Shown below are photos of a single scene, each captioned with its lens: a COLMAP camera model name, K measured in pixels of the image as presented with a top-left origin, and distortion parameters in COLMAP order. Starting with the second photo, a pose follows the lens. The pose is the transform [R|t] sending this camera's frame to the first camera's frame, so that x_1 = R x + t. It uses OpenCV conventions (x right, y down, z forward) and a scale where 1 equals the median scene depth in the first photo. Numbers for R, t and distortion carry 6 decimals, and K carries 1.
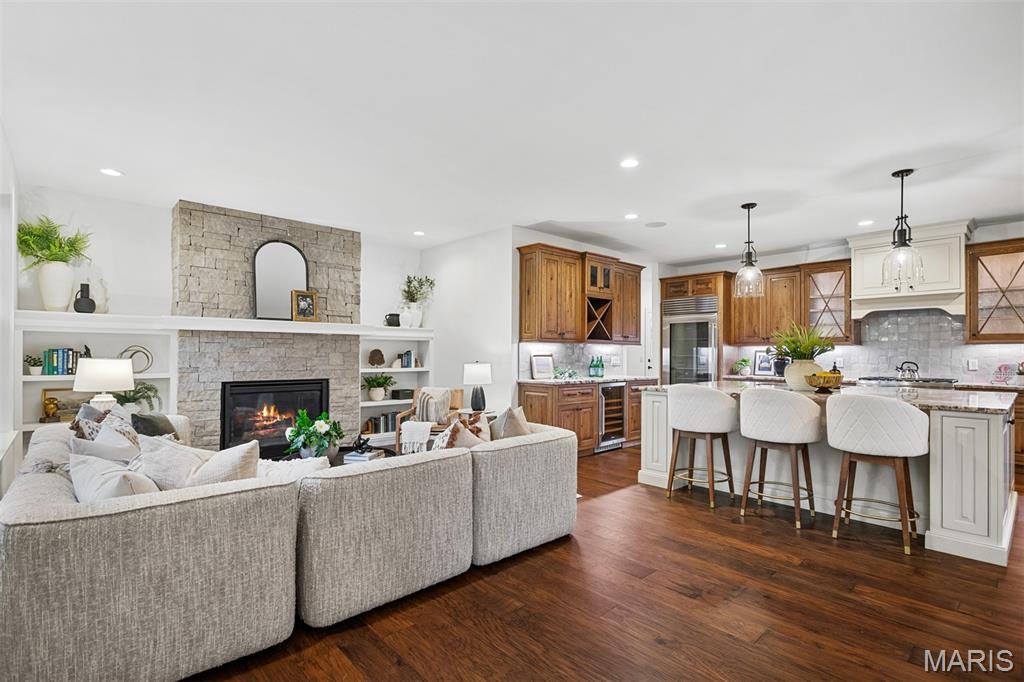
lens RADIAL K [[487.7, 0, 511.4], [0, 487.7, 344.5], [0, 0, 1]] dist [0.000151, 0.000166]
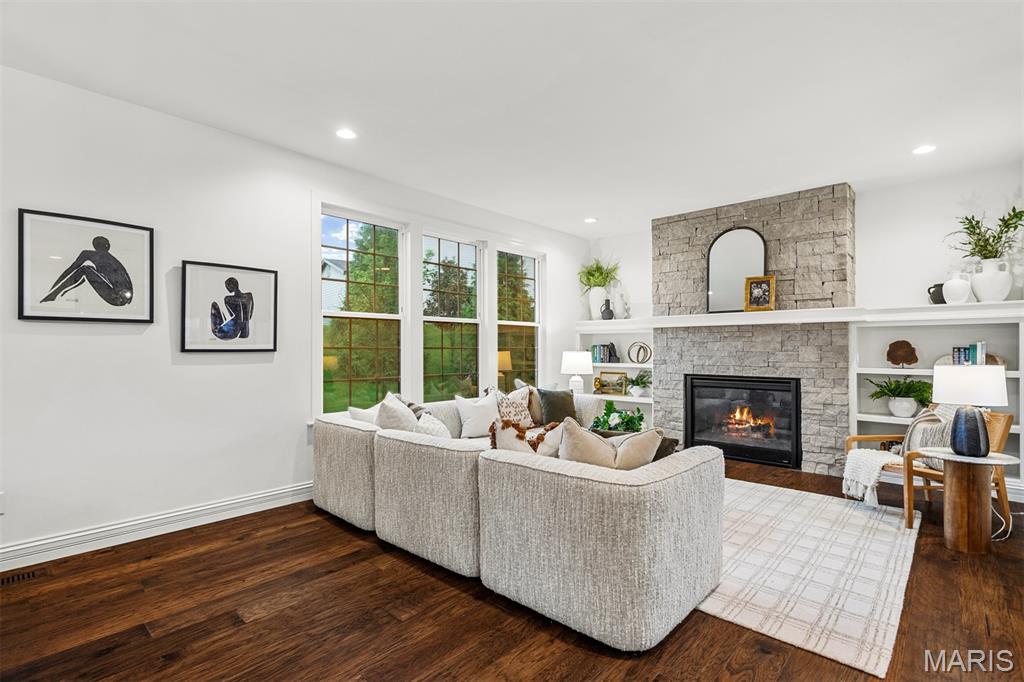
lens RADIAL K [[481.6, 0, 517.2], [0, 481.6, 343.7], [0, 0, 1]] dist [0.000651, 0.000415]
pose [[0.088213, -0.011775, -0.996032, 0.384517], [0.021374, 0.999722, -0.009926, 0.010300], [0.995872, -0.020413, 0.088440, 0.460744]]
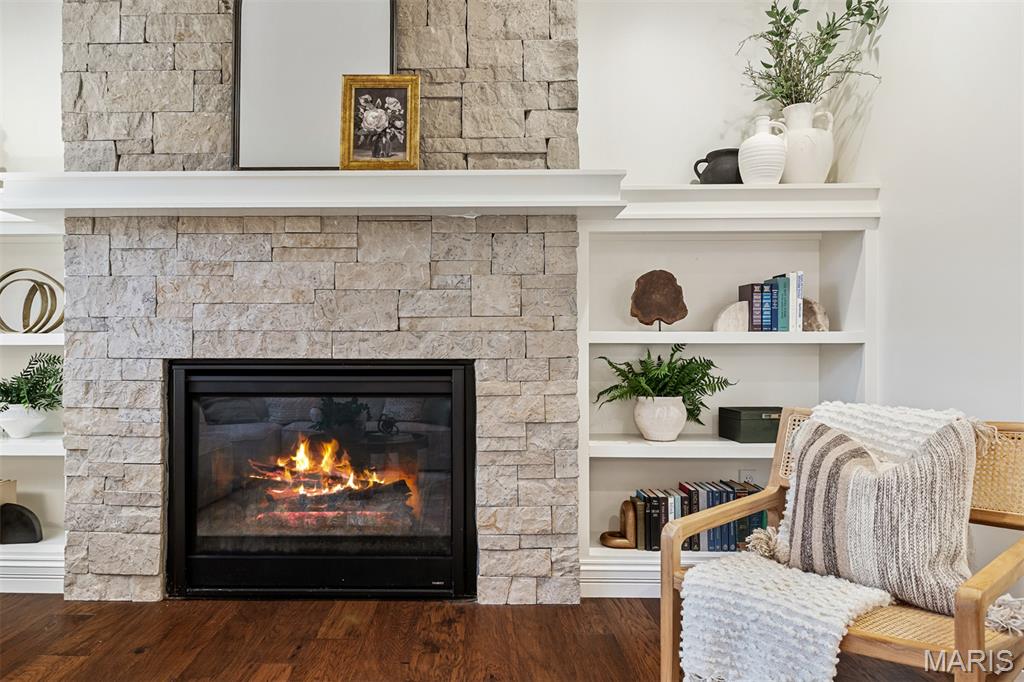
lens RADIAL K [[648.6, 0, 455.7], [0, 648.6, 347.4], [0, 0, 1]] dist [0.002426, -0.000394]
pose [[0.715593, -0.003451, -0.698509, -0.095023], [0.017559, 0.999761, 0.013048, 0.056700], [0.698297, -0.021602, 0.715482, 0.697913]]
